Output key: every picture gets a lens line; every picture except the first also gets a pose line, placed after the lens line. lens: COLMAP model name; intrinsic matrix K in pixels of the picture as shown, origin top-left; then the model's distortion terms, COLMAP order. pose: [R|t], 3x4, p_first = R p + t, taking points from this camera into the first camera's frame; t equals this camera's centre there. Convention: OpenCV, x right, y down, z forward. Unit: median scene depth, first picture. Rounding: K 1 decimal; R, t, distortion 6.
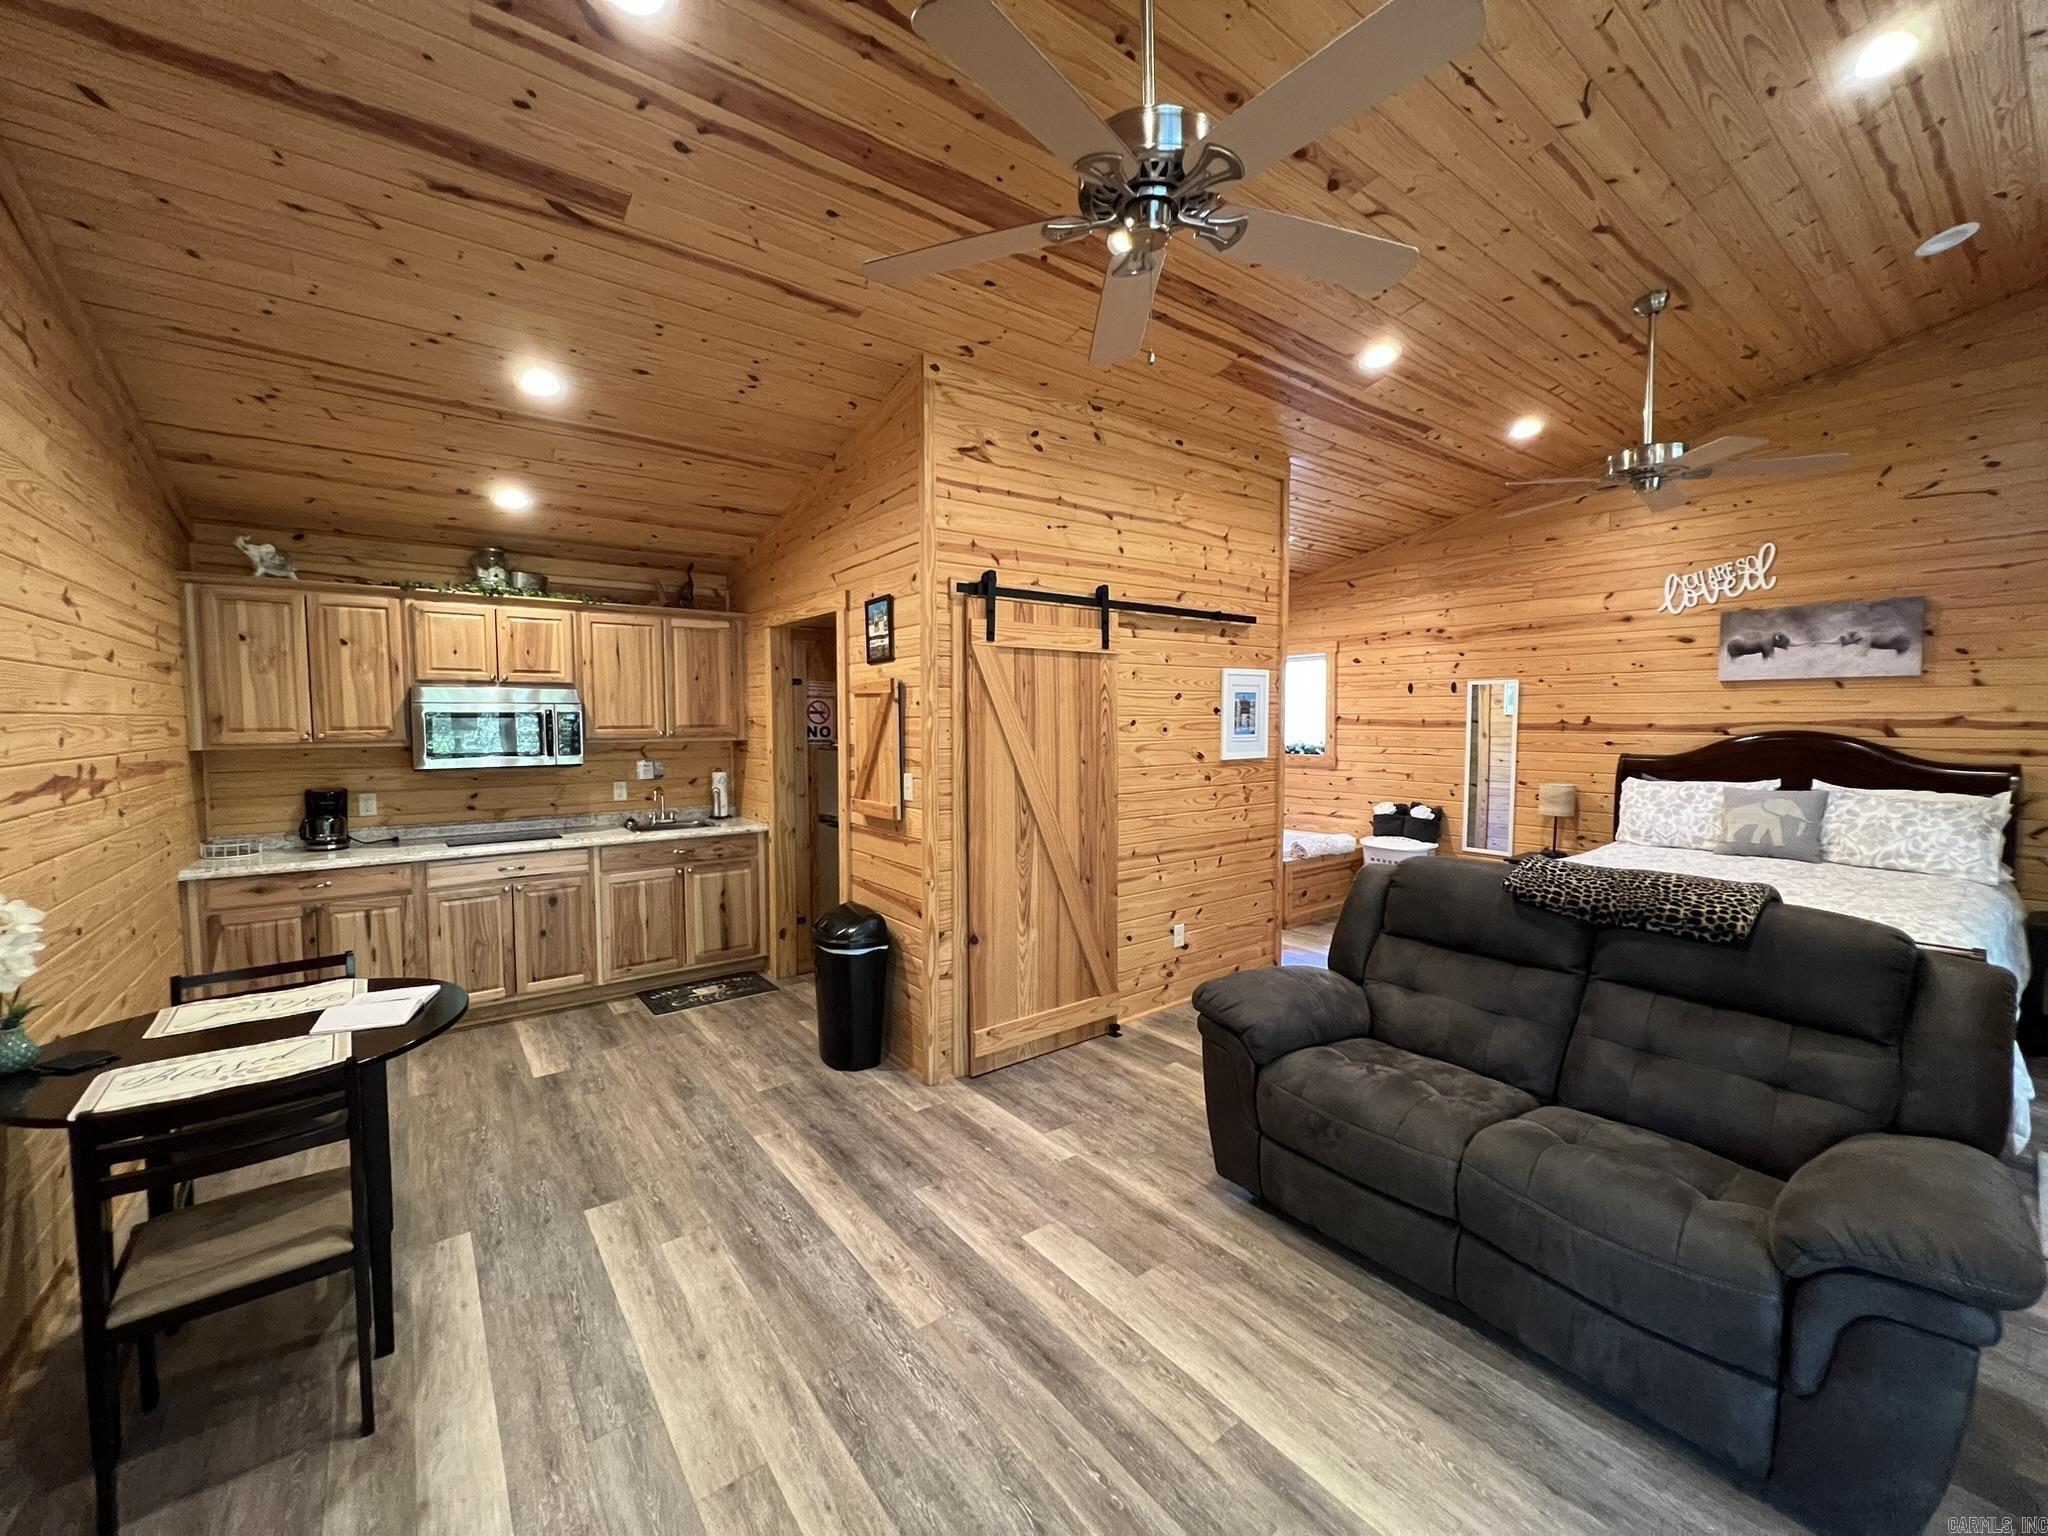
lens RADIAL K [[816.4, 0, 1019.9], [0, 816.4, 762.8], [0, 0, 1]] dist [-0.001441, 0.000448]
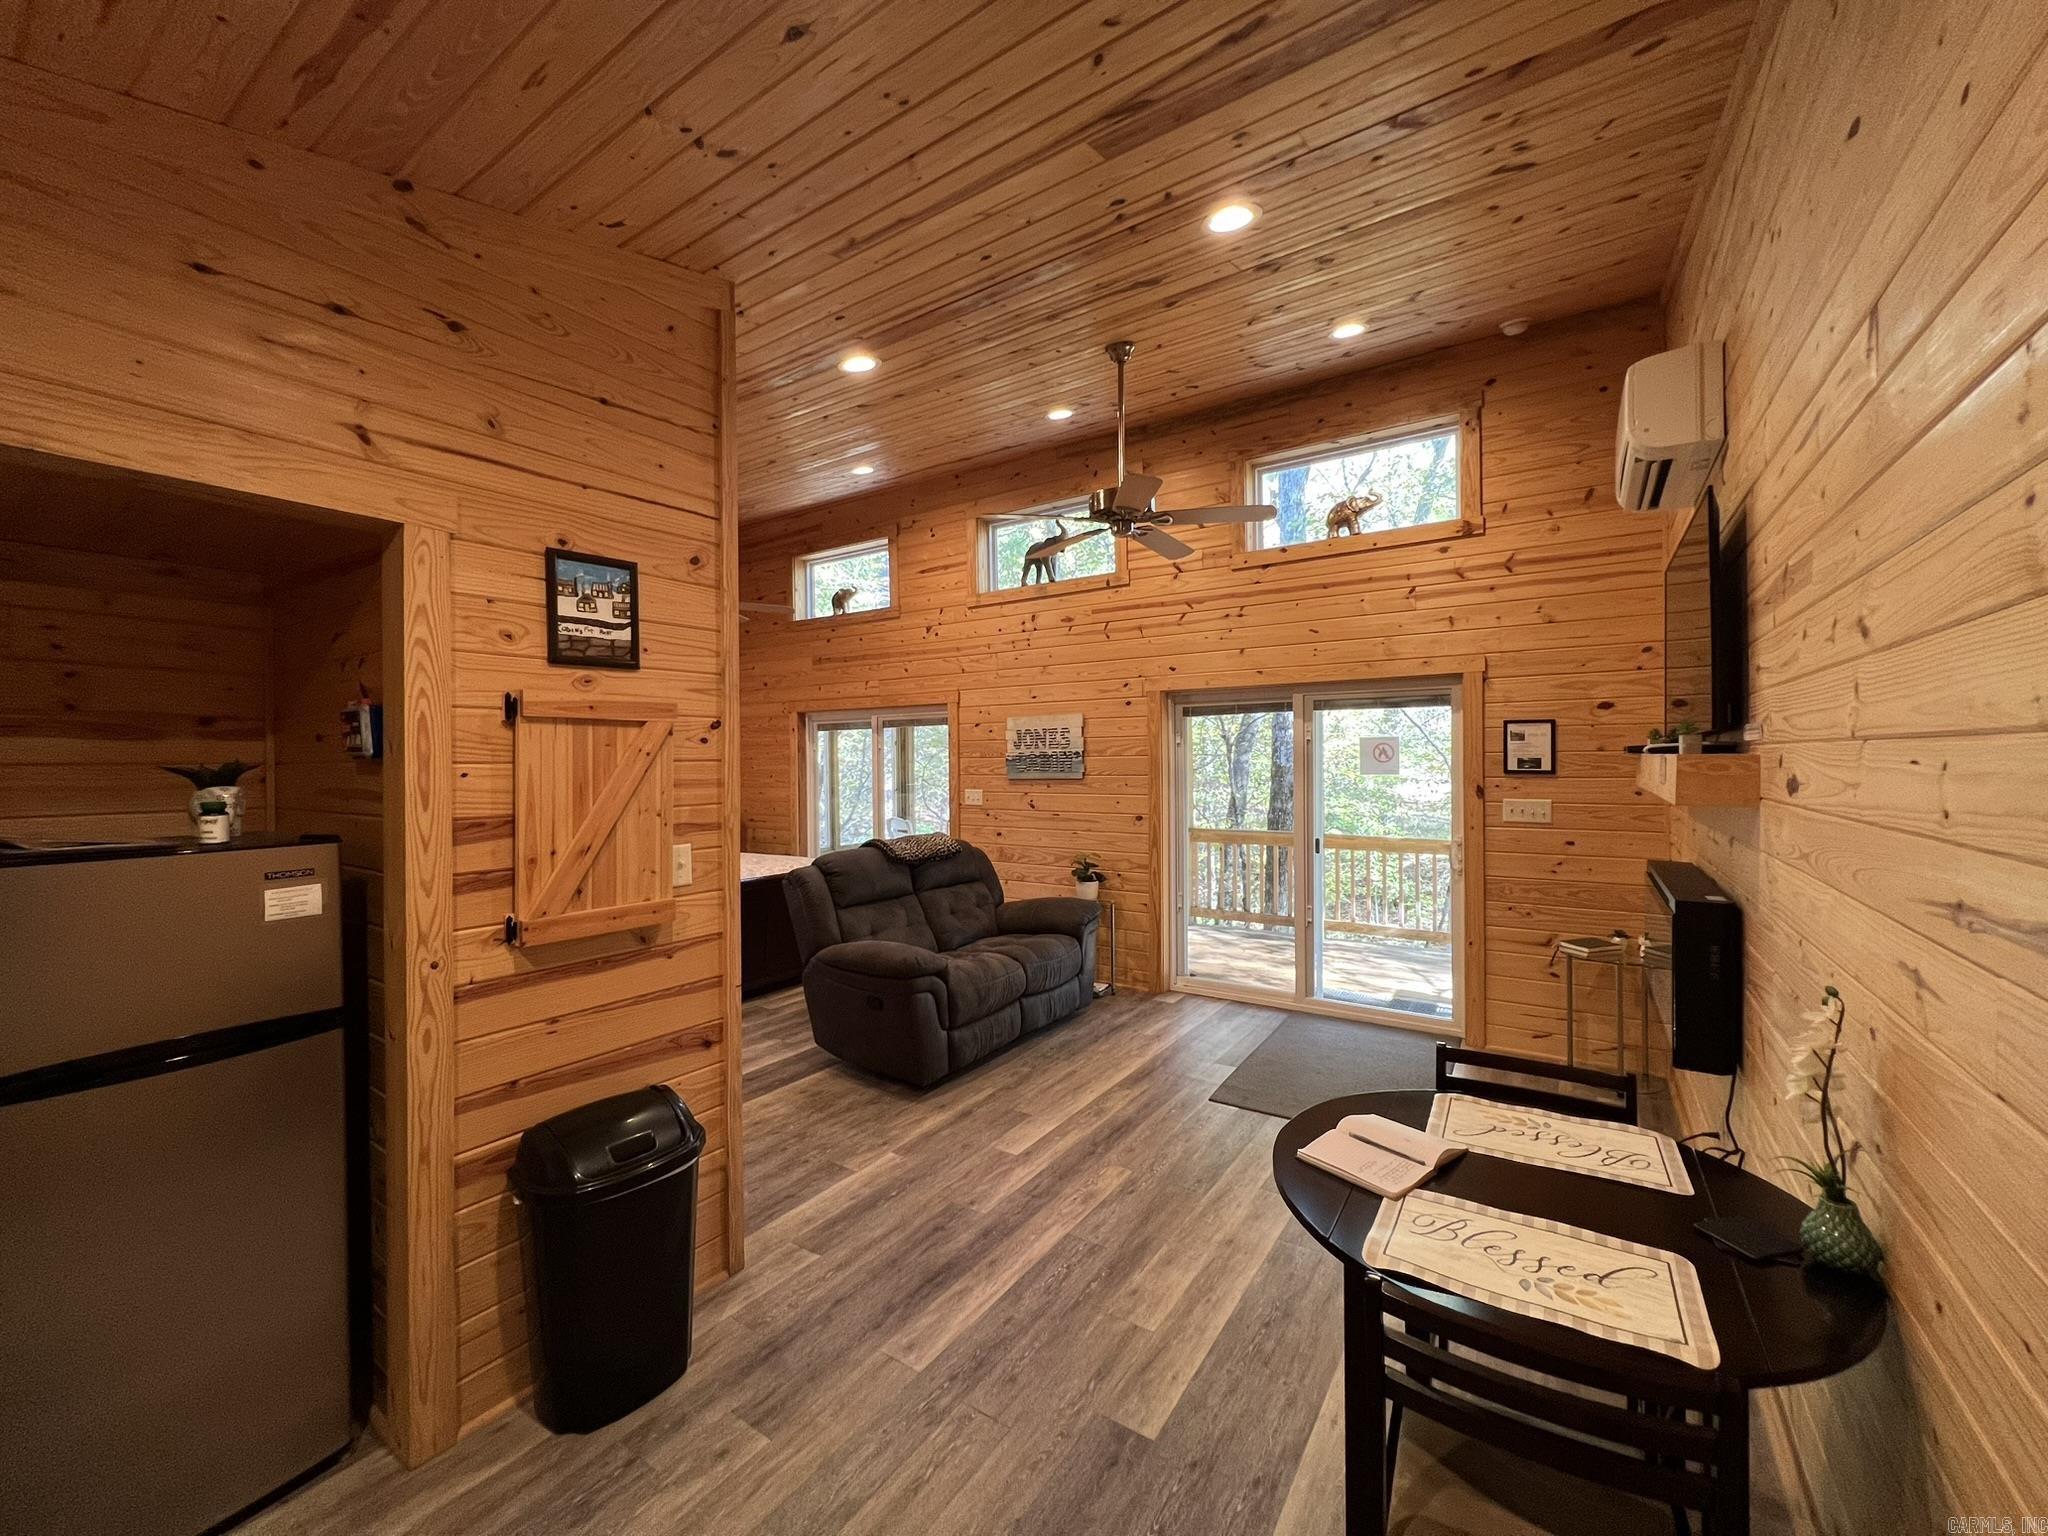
lens RADIAL K [[816.4, 0, 1019.9], [0, 816.4, 762.8], [0, 0, 1]] dist [-0.001441, 0.000448]
pose [[-0.317399, 0.000784, 0.948292, -0.855762], [0.060780, 0.997960, 0.019518, -0.049644], [-0.946342, 0.063832, -0.316800, 0.944126]]
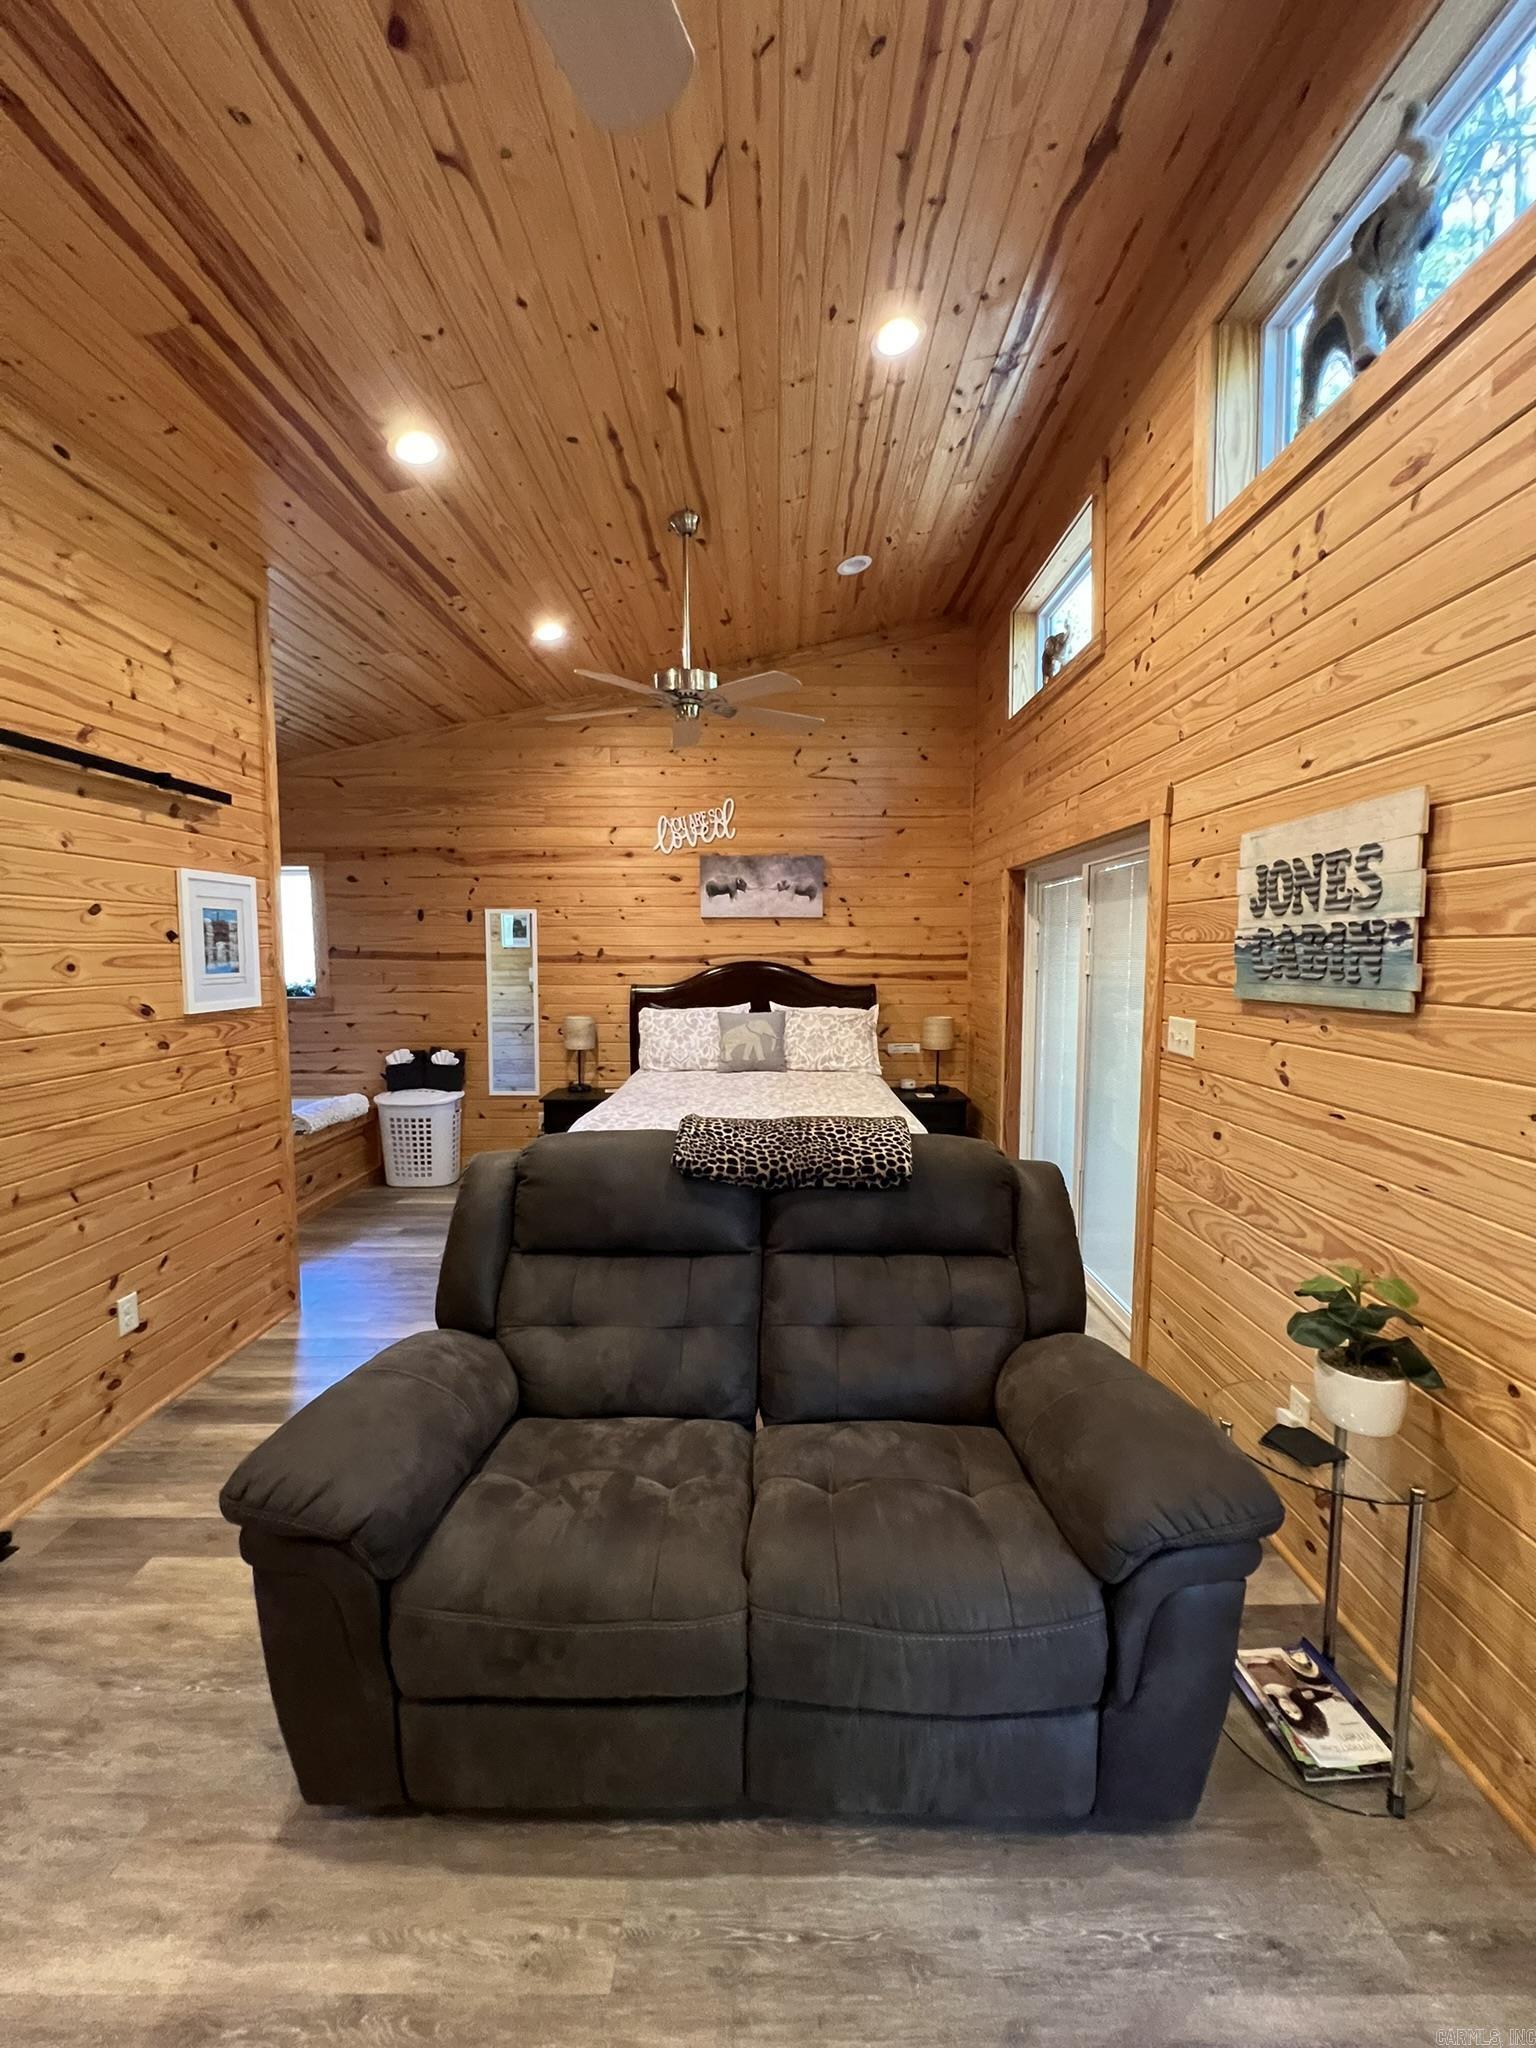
lens RADIAL K [[815.0, 0, 773.2], [0, 815.0, 1019.8], [0, 0, 1]] dist [-0.001338, 0.000469]
pose [[0.607133, -0.064727, 0.791959, 0.029950], [0.041886, 0.997898, 0.049448, -0.014608], [-0.793495, 0.003150, 0.608568, 0.328329]]
